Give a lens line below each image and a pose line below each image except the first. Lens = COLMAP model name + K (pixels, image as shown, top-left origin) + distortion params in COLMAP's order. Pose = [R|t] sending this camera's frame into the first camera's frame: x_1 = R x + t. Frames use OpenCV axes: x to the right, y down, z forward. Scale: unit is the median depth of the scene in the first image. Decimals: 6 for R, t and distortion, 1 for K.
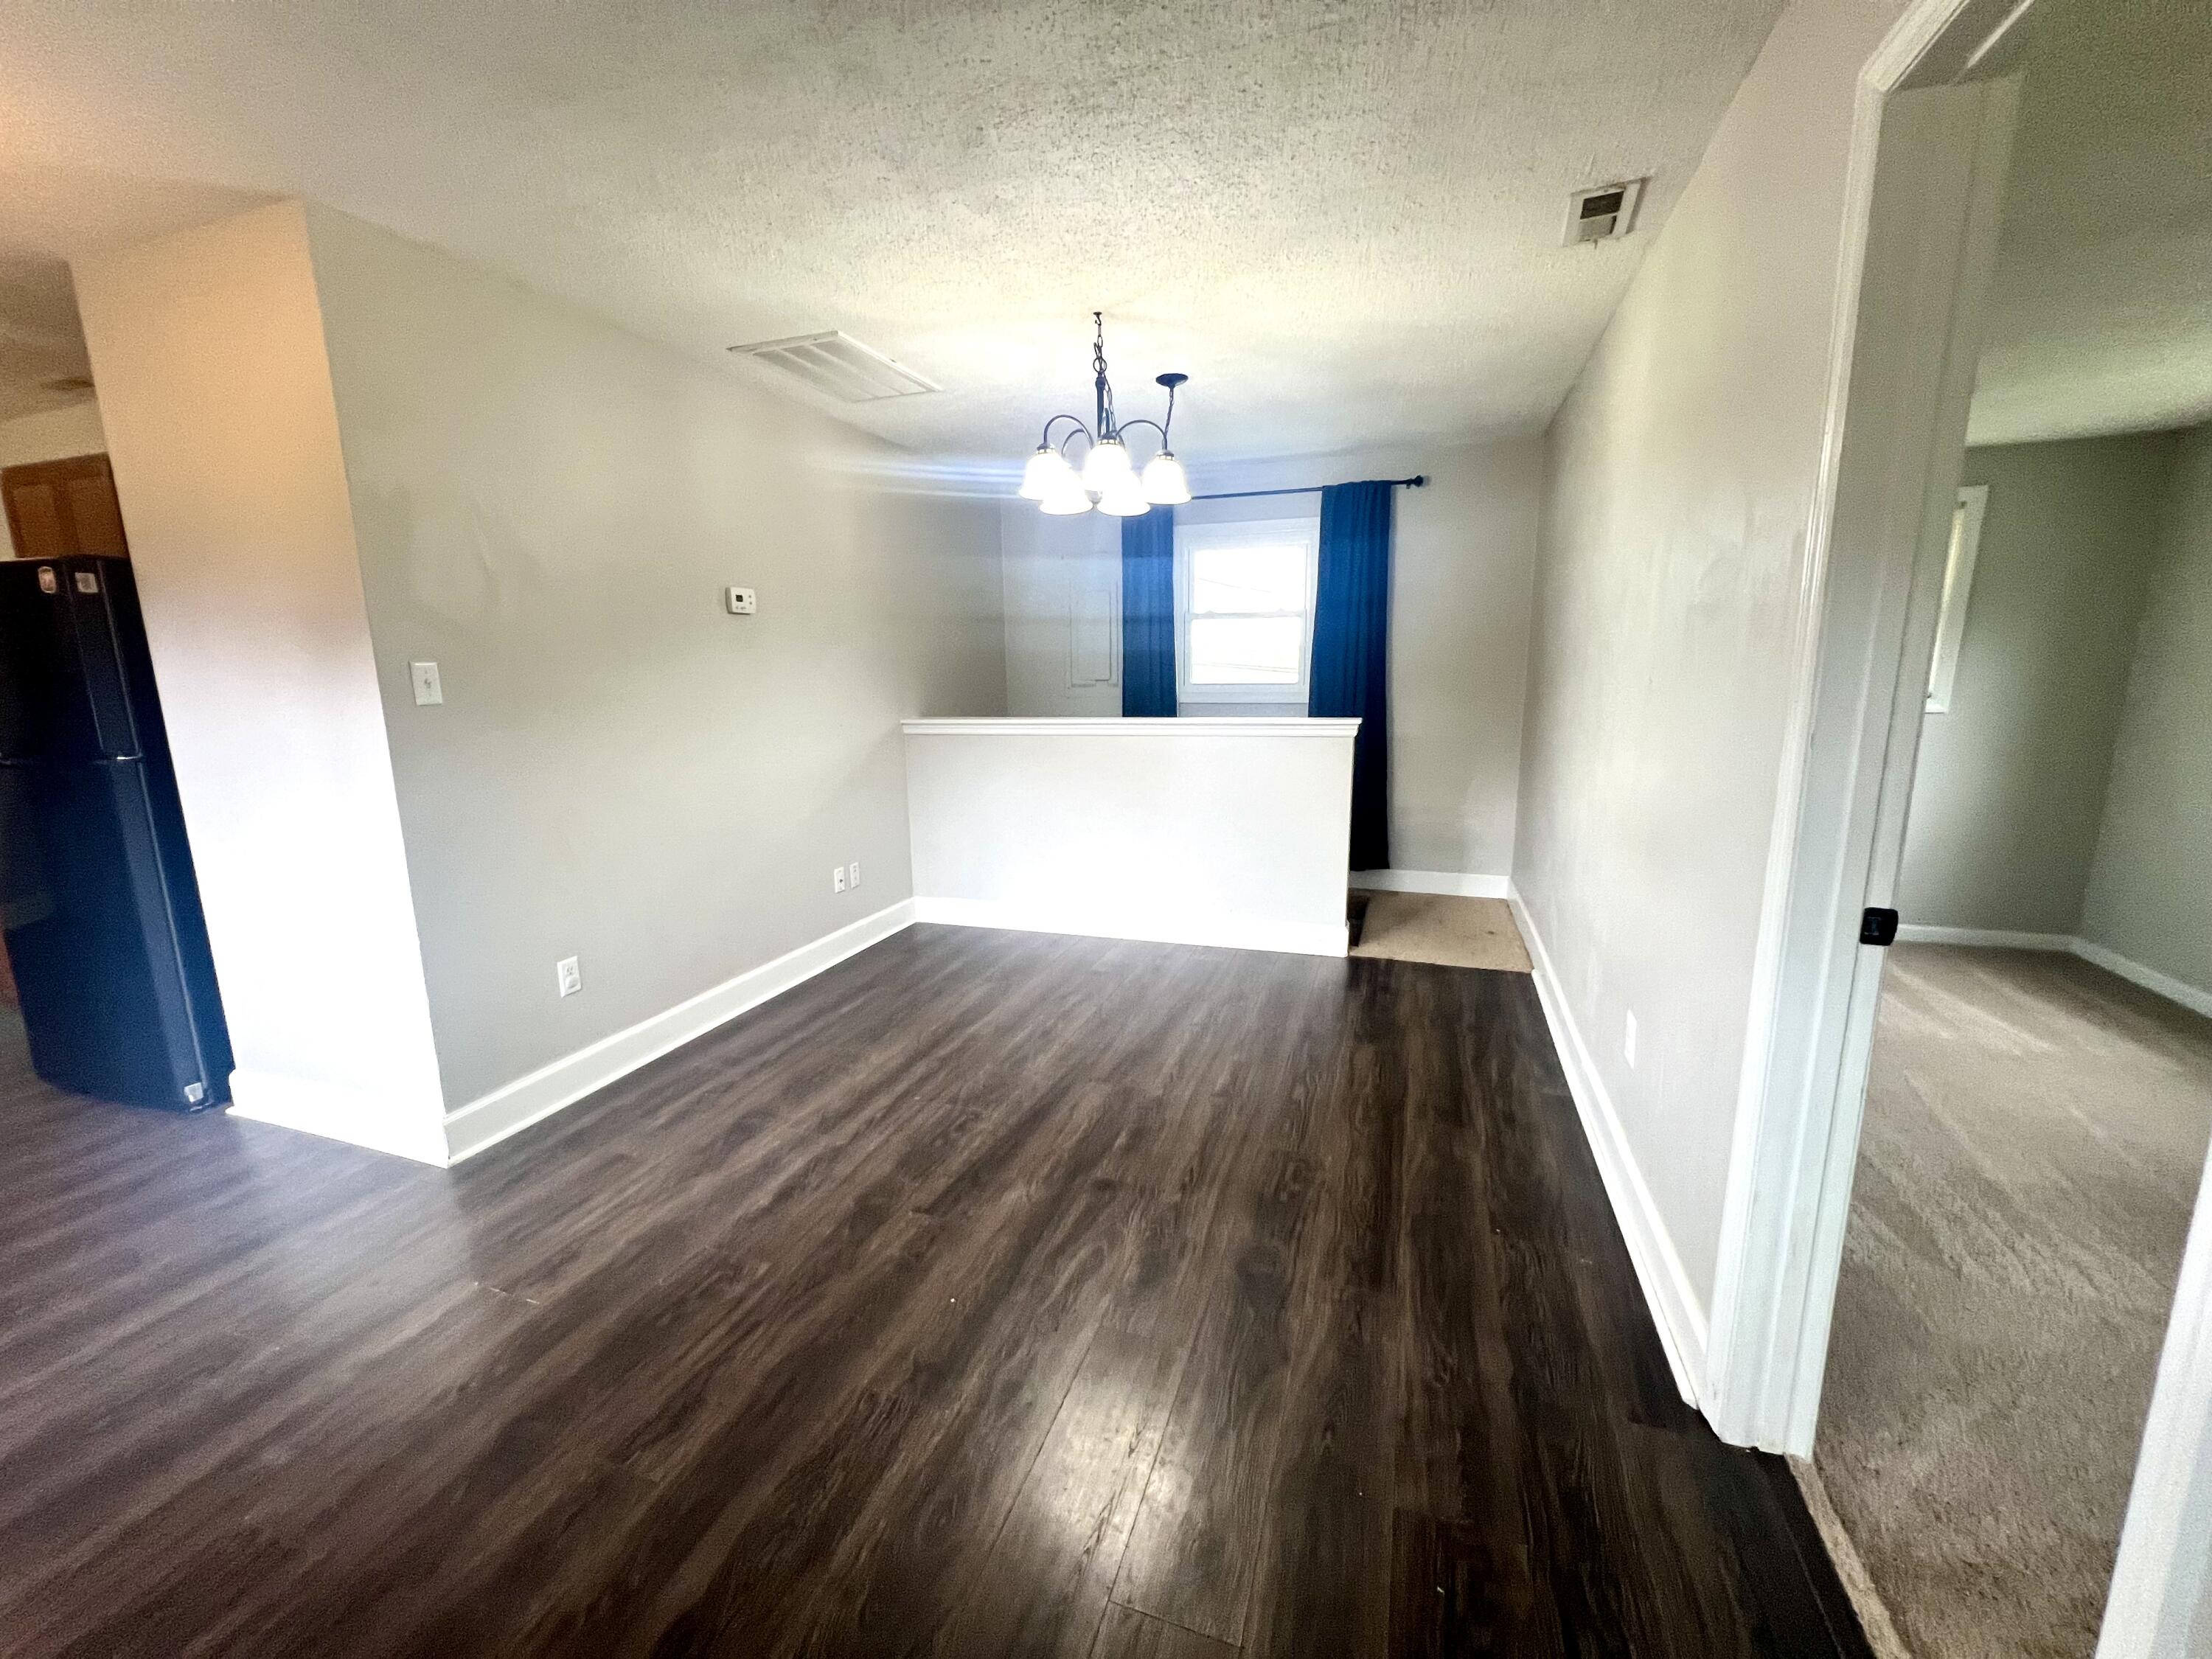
lens RADIAL K [[892.1, 0, 1098.6], [0, 892.1, 827.0], [0, 0, 1]] dist [0.002127, 0.000258]
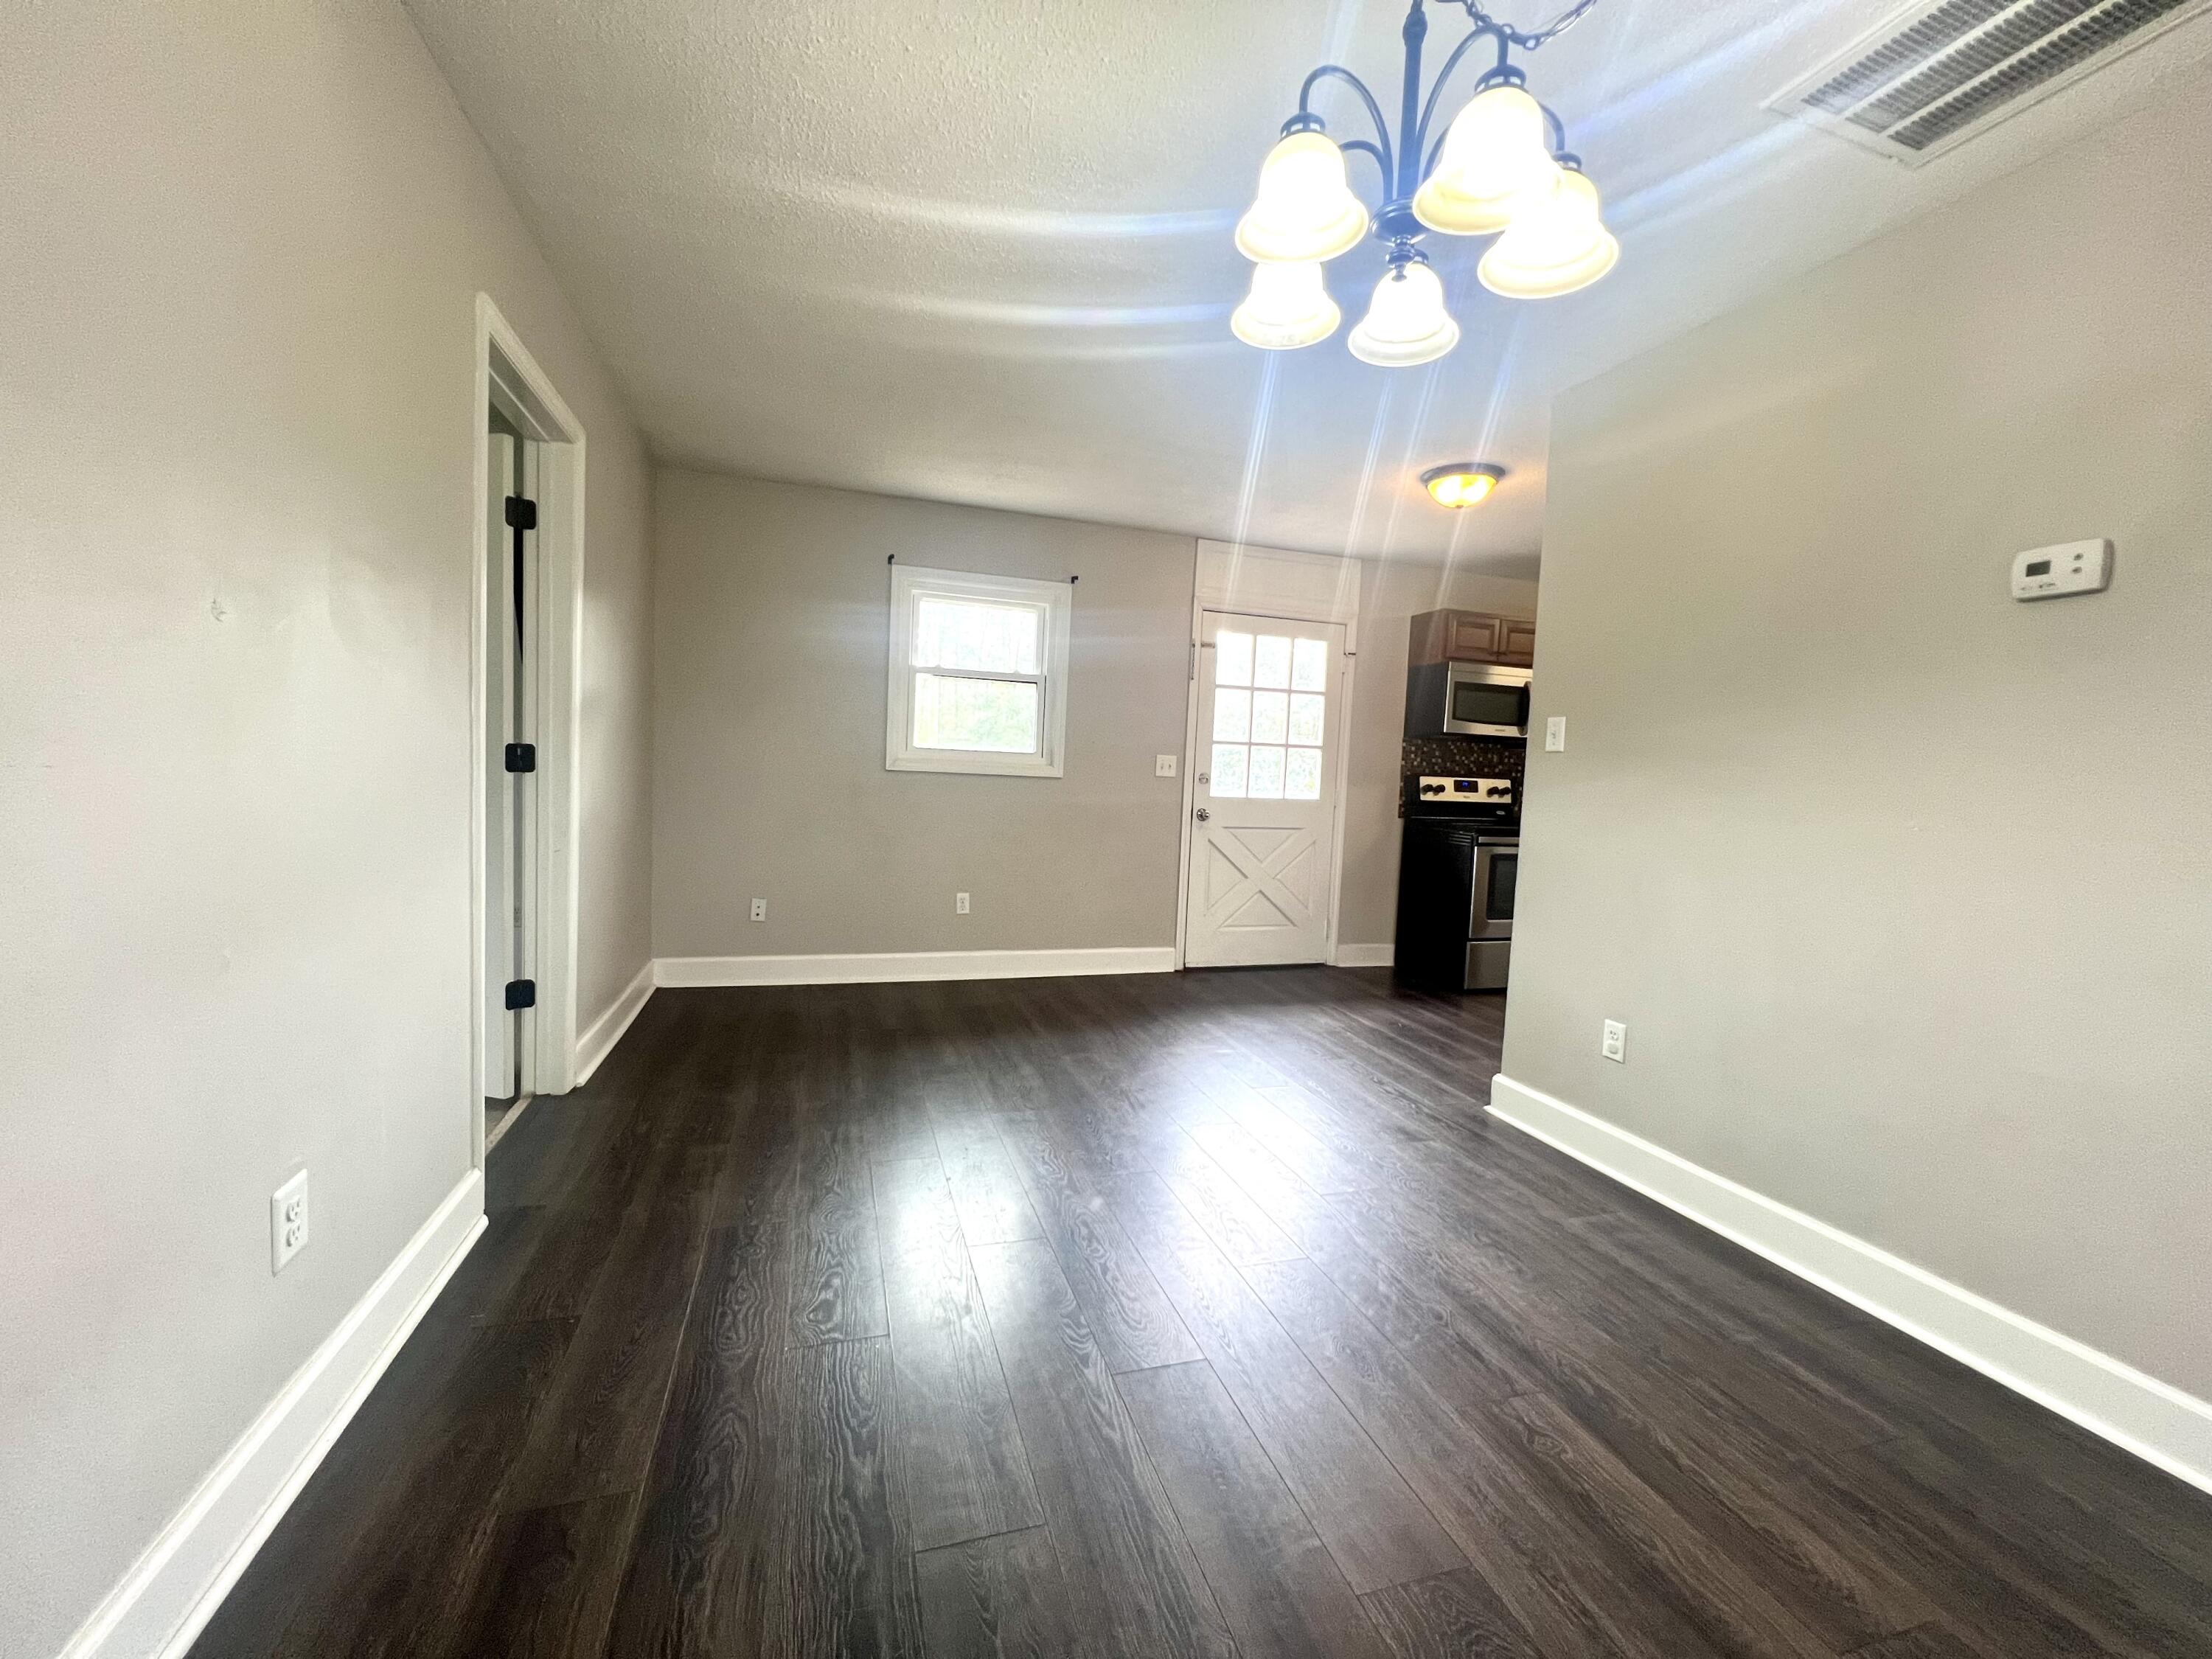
lens RADIAL K [[892.1, 0, 1102.1], [0, 892.1, 826.0], [0, 0, 1]] dist [0.002127, 0.000258]
pose [[-0.800501, 0.015877, -0.599121, 0.460789], [-0.140663, 0.966750, 0.213562, -0.203166], [0.582591, 0.255231, -0.771651, 1.536974]]
